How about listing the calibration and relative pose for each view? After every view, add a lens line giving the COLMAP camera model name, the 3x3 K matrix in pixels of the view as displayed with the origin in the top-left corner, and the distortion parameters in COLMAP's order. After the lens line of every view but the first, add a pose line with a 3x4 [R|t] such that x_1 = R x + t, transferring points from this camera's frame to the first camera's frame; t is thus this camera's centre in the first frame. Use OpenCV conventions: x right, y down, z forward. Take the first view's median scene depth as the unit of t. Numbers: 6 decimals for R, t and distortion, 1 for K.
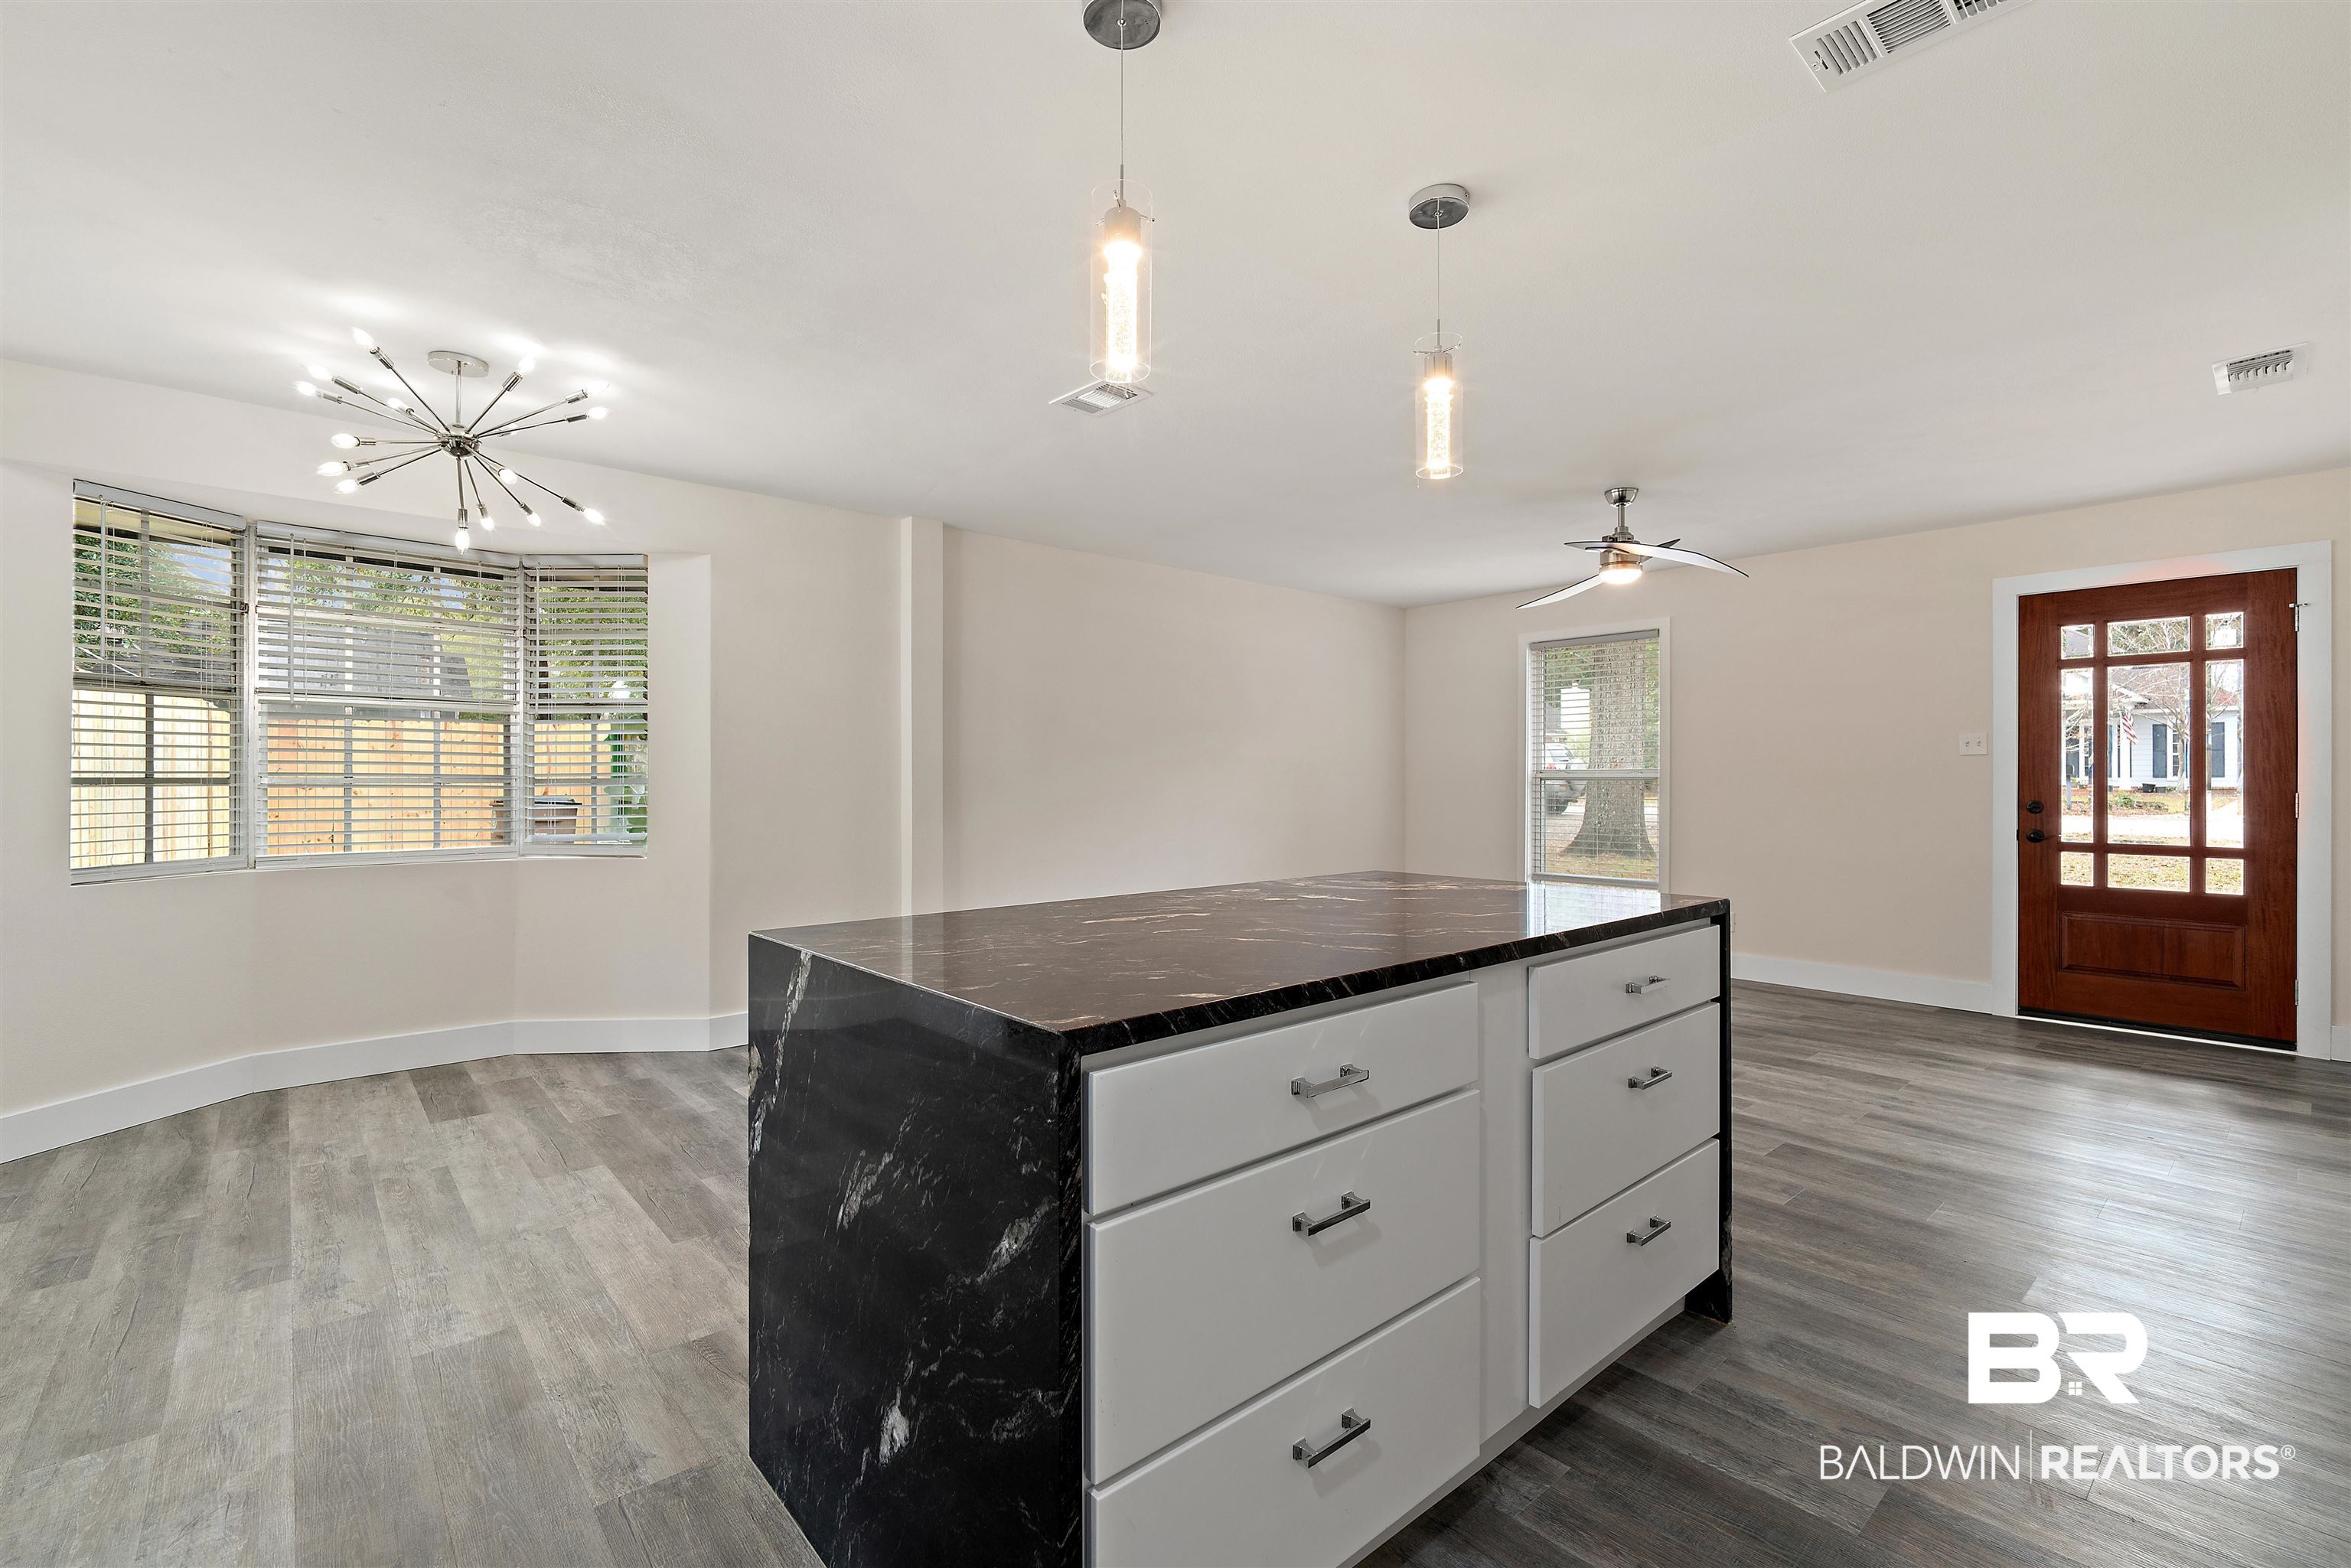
lens RADIAL K [[1021.8, 0, 1167.4], [0, 1021.8, 784.5], [0, 0, 1]] dist [-0.002560, -0.000867]
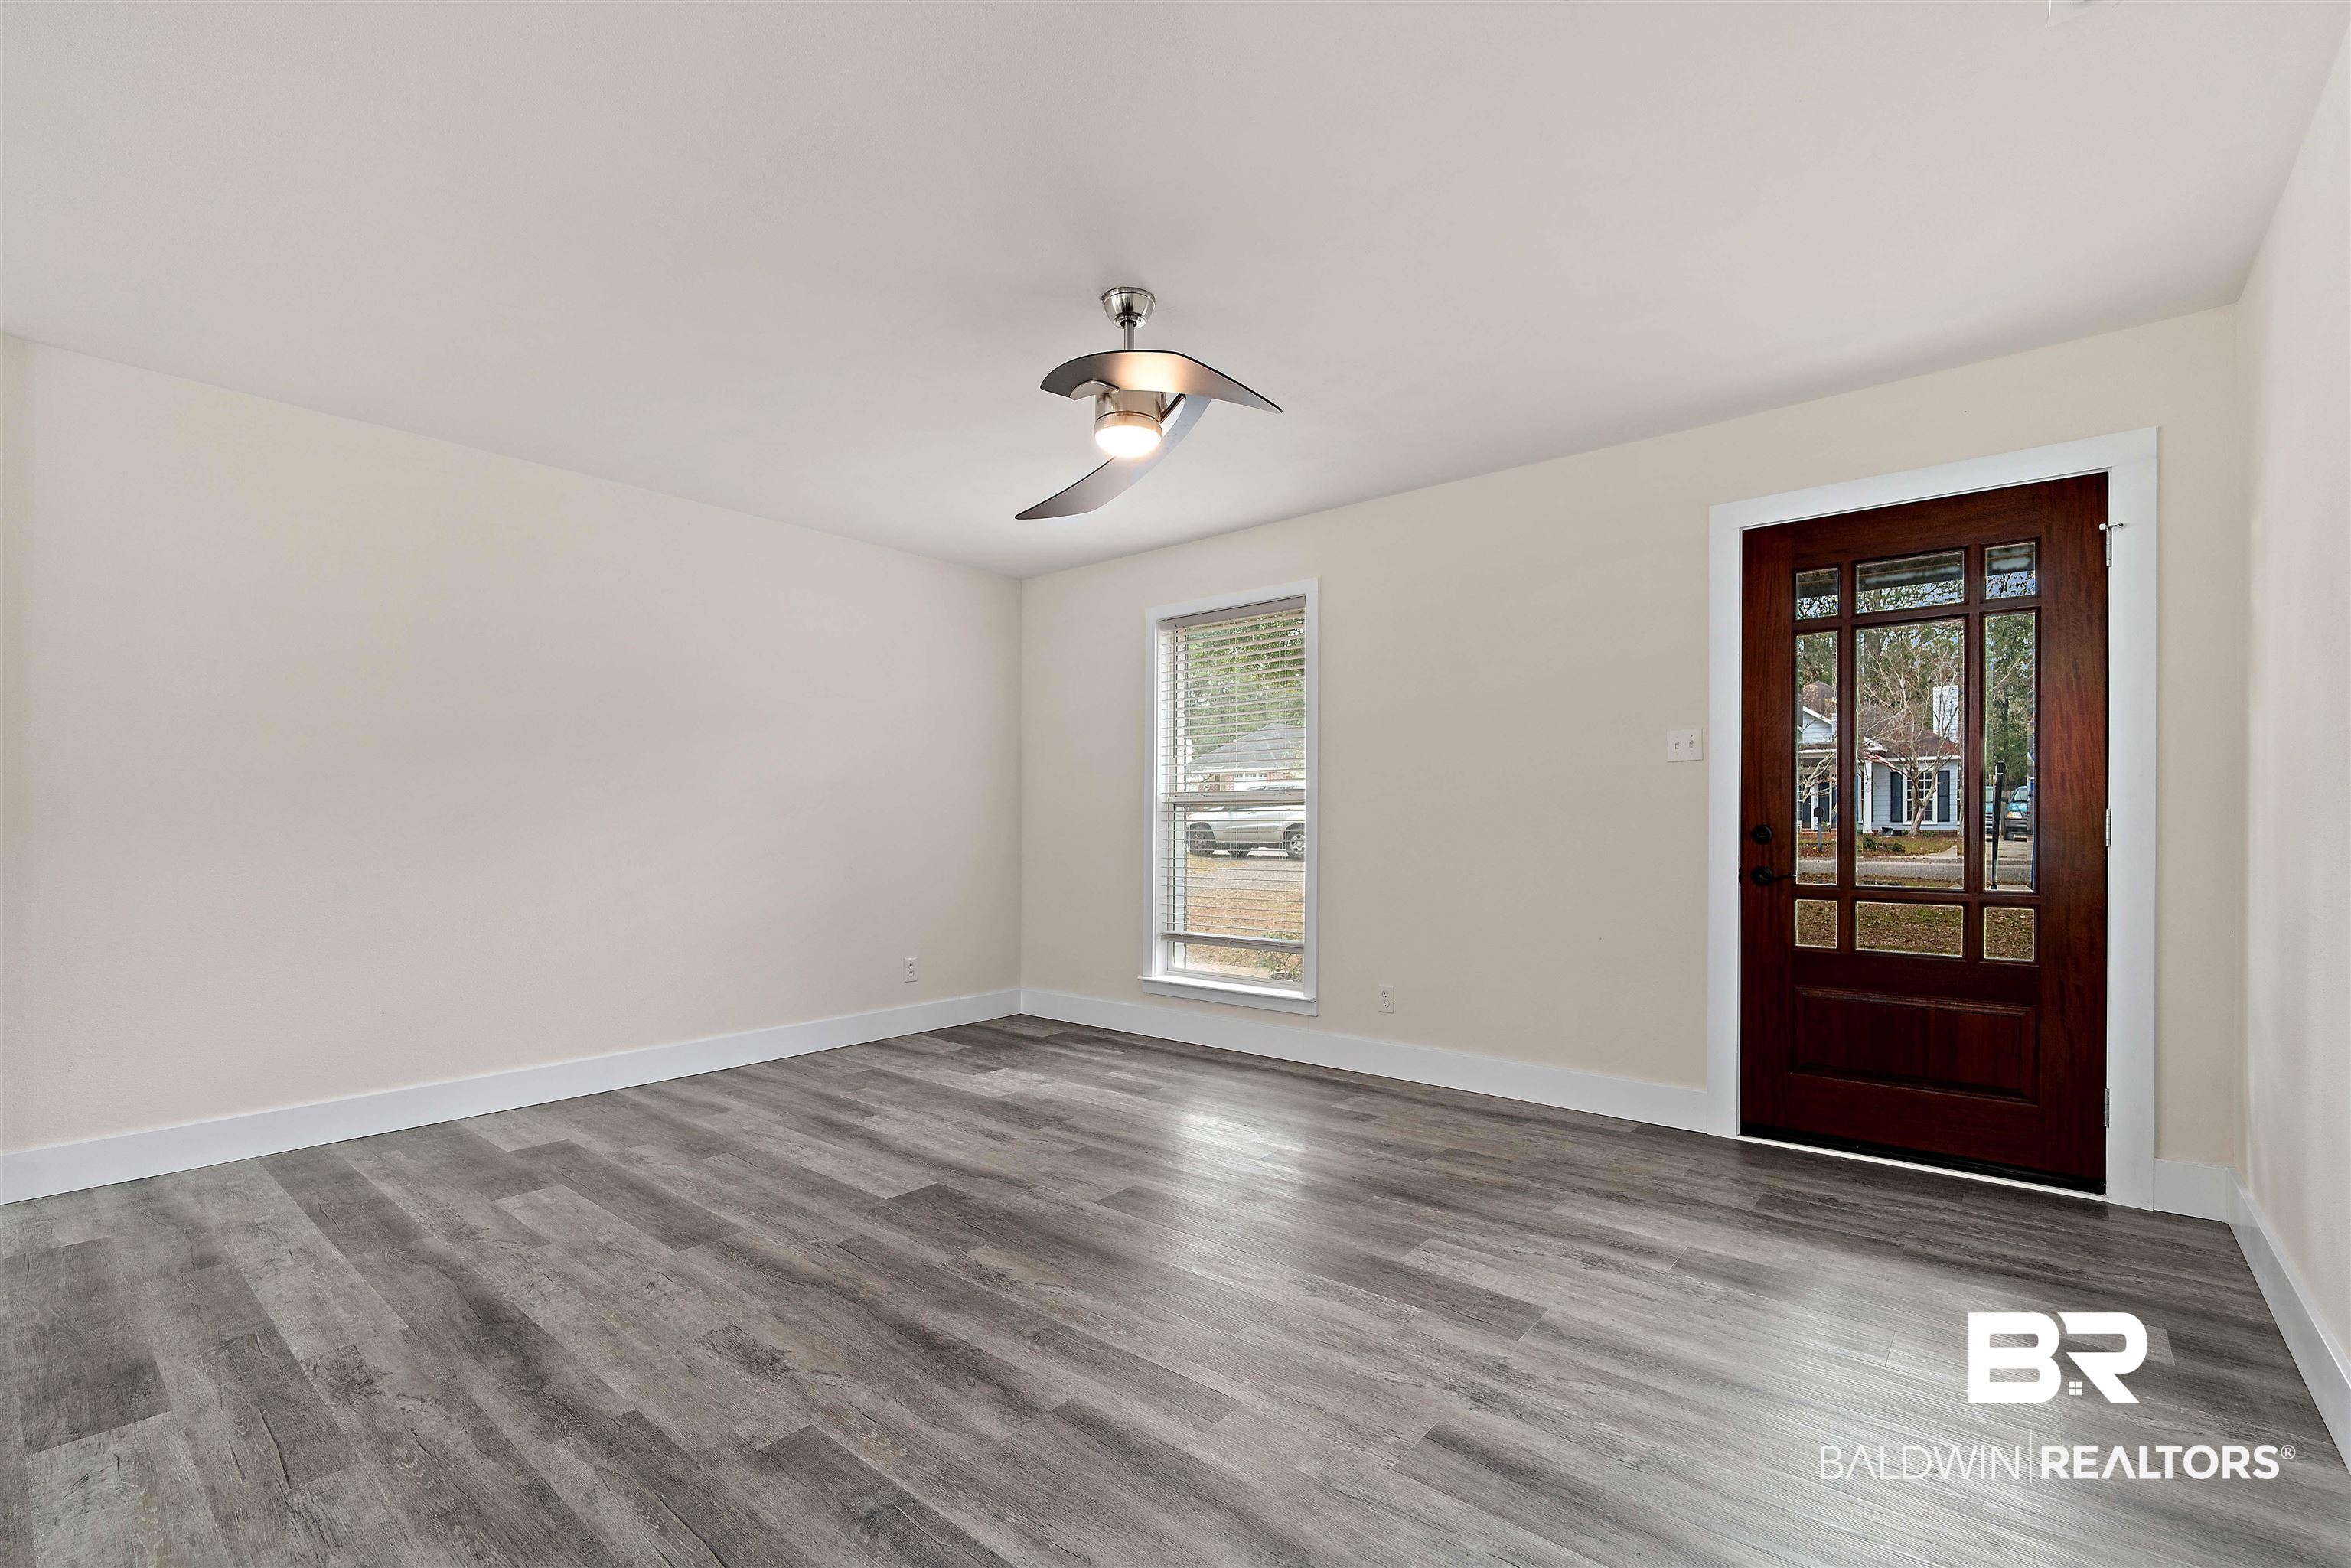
lens RADIAL K [[1021.8, 0, 1171.9], [0, 1021.8, 831.5], [0, 0, 1]] dist [-0.002560, -0.000867]
pose [[0.987802, 0.000806, 0.155712, 0.437482], [-0.000947, 0.999999, 0.000835, 0.024658], [-0.155712, -0.000973, 0.987802, 0.476027]]
